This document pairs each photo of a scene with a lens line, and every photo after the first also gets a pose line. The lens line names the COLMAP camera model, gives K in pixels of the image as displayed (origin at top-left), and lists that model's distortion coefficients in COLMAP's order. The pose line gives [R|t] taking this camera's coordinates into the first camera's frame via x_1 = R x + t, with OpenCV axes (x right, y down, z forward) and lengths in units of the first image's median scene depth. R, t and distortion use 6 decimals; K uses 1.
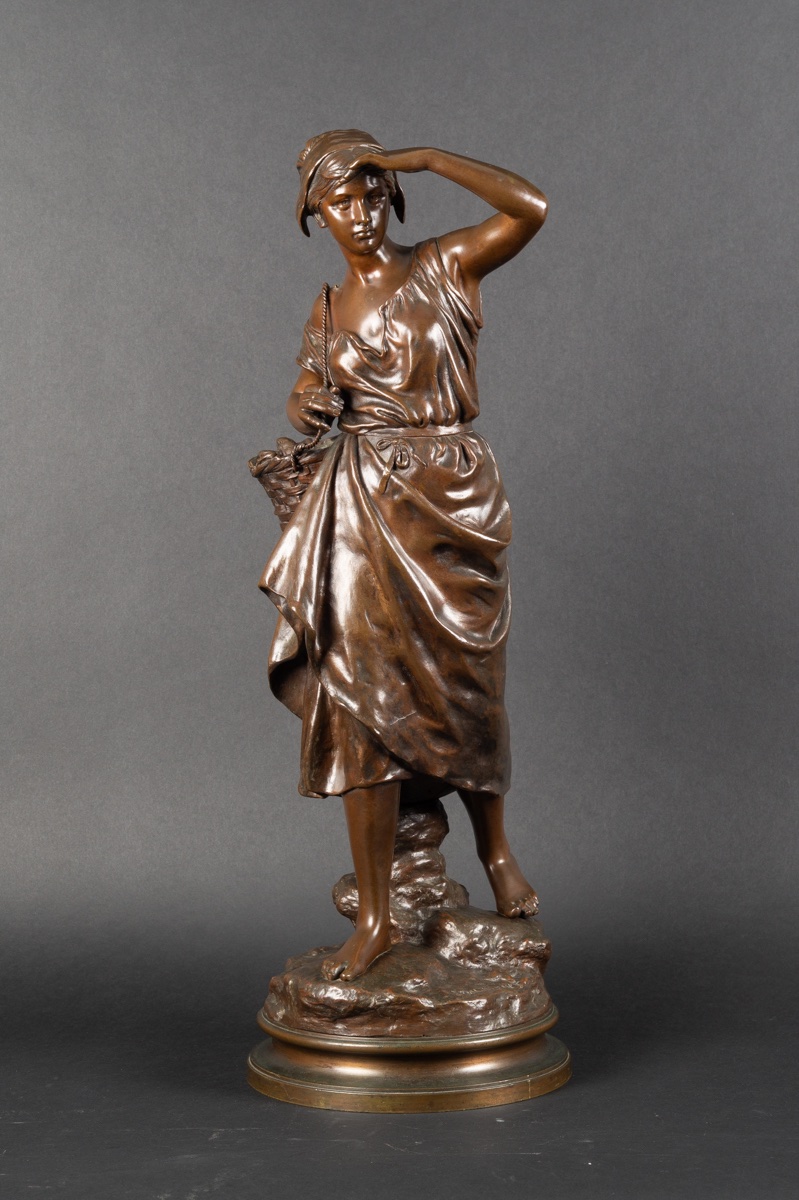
lens RADIAL K [[3028.5, 0, 432.1], [0, 3028.5, 631.6], [0, 0, 1]] dist [-0.018264, 0.000000]
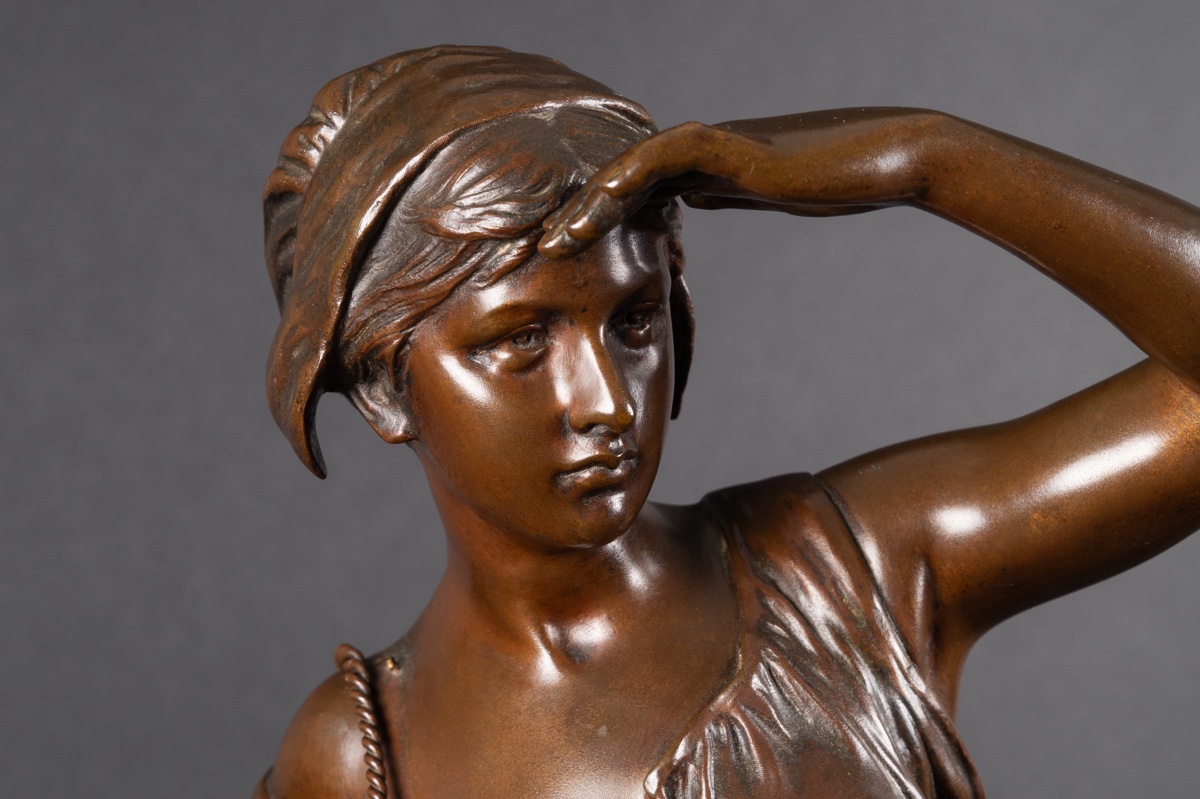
lens RADIAL K [[3028.5, 0, 602.4], [0, 3028.5, 321.3], [0, 0, 1]] dist [-0.018264, 0.000000]
pose [[0.965930, -0.001717, 0.258798, -0.062893], [0.036305, 0.990989, -0.128930, -0.084185], [-0.256245, 0.133934, 0.957288, 0.577372]]
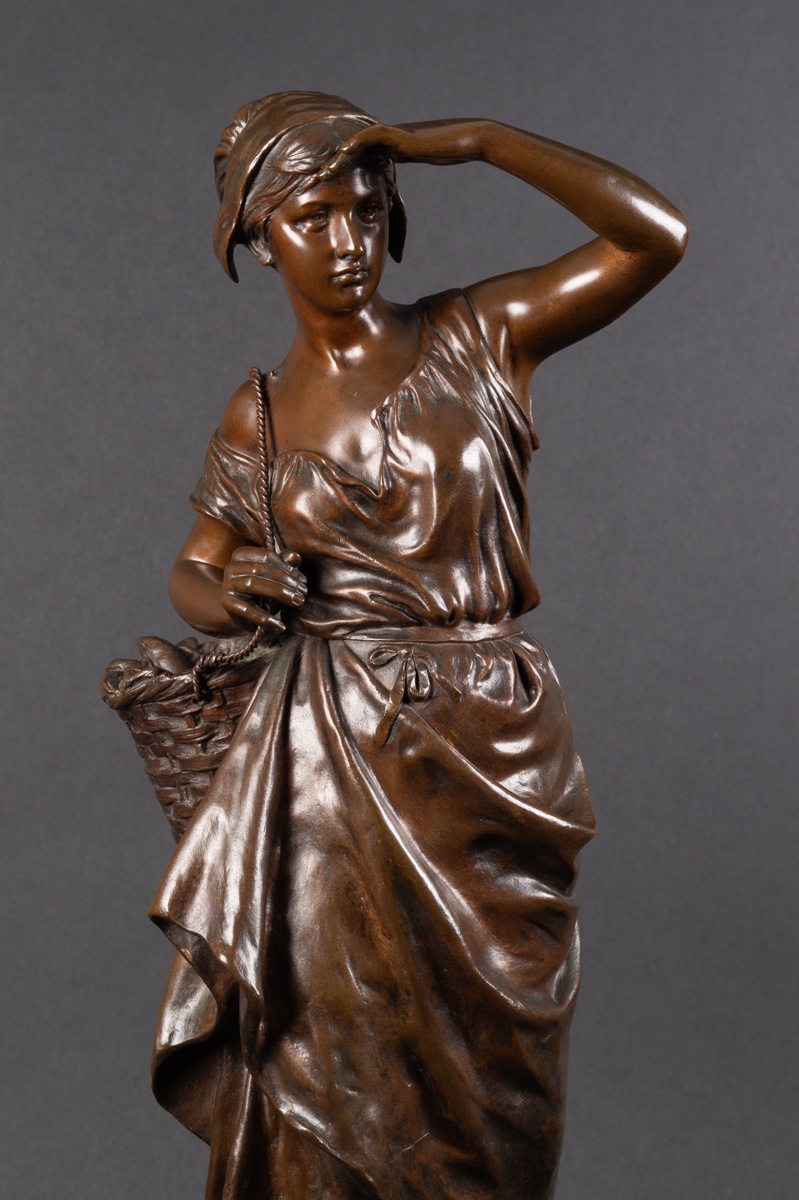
lens RADIAL K [[3028.5, 0, 370.0], [0, 3028.5, 601.3], [0, 0, 1]] dist [-0.018264, 0.000000]
pose [[0.990406, 0.002946, 0.138157, -0.071279], [0.005187, 0.998276, -0.058471, -0.029814], [-0.138090, 0.058627, 0.988683, 0.342148]]
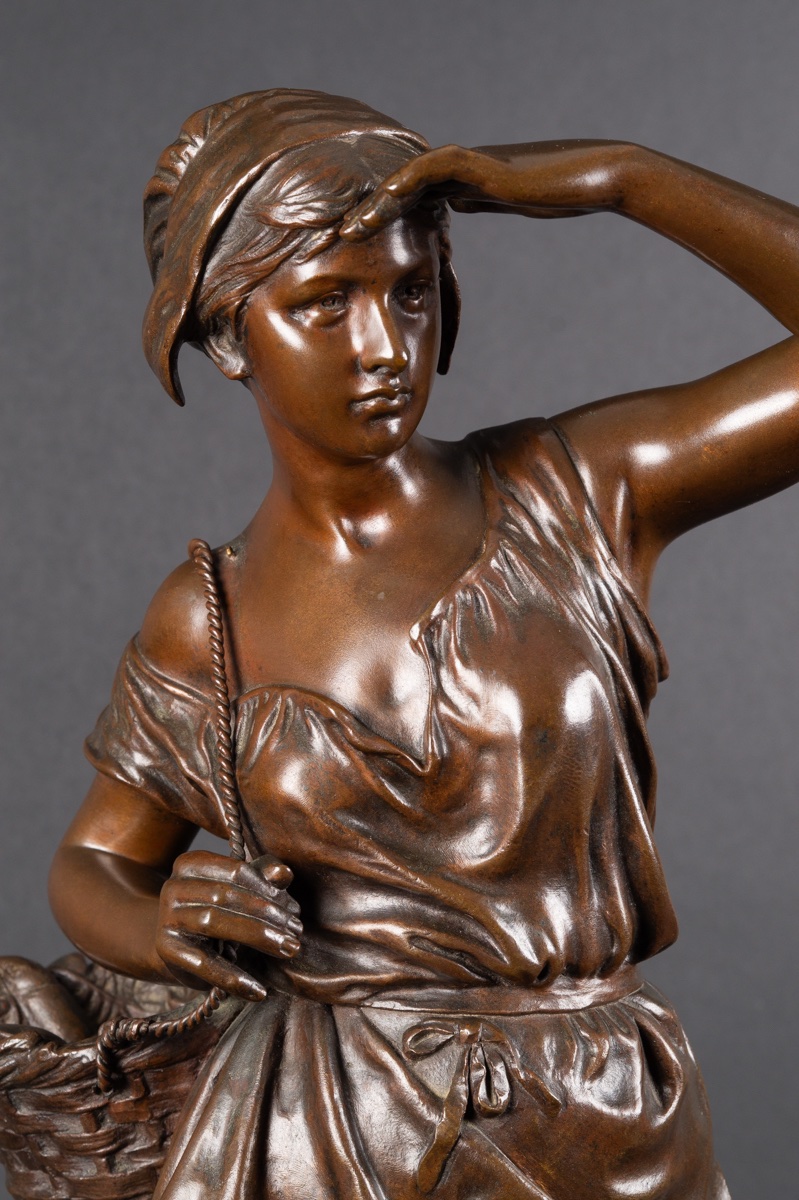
lens RADIAL K [[3028.5, 0, 382.8], [0, 3028.5, 575.8], [0, 0, 1]] dist [-0.018264, 0.000000]
pose [[0.973163, 0.014041, 0.229686, -0.073042], [0.003809, 0.997017, -0.077087, -0.065397], [-0.230084, 0.075894, 0.970207, 0.512247]]
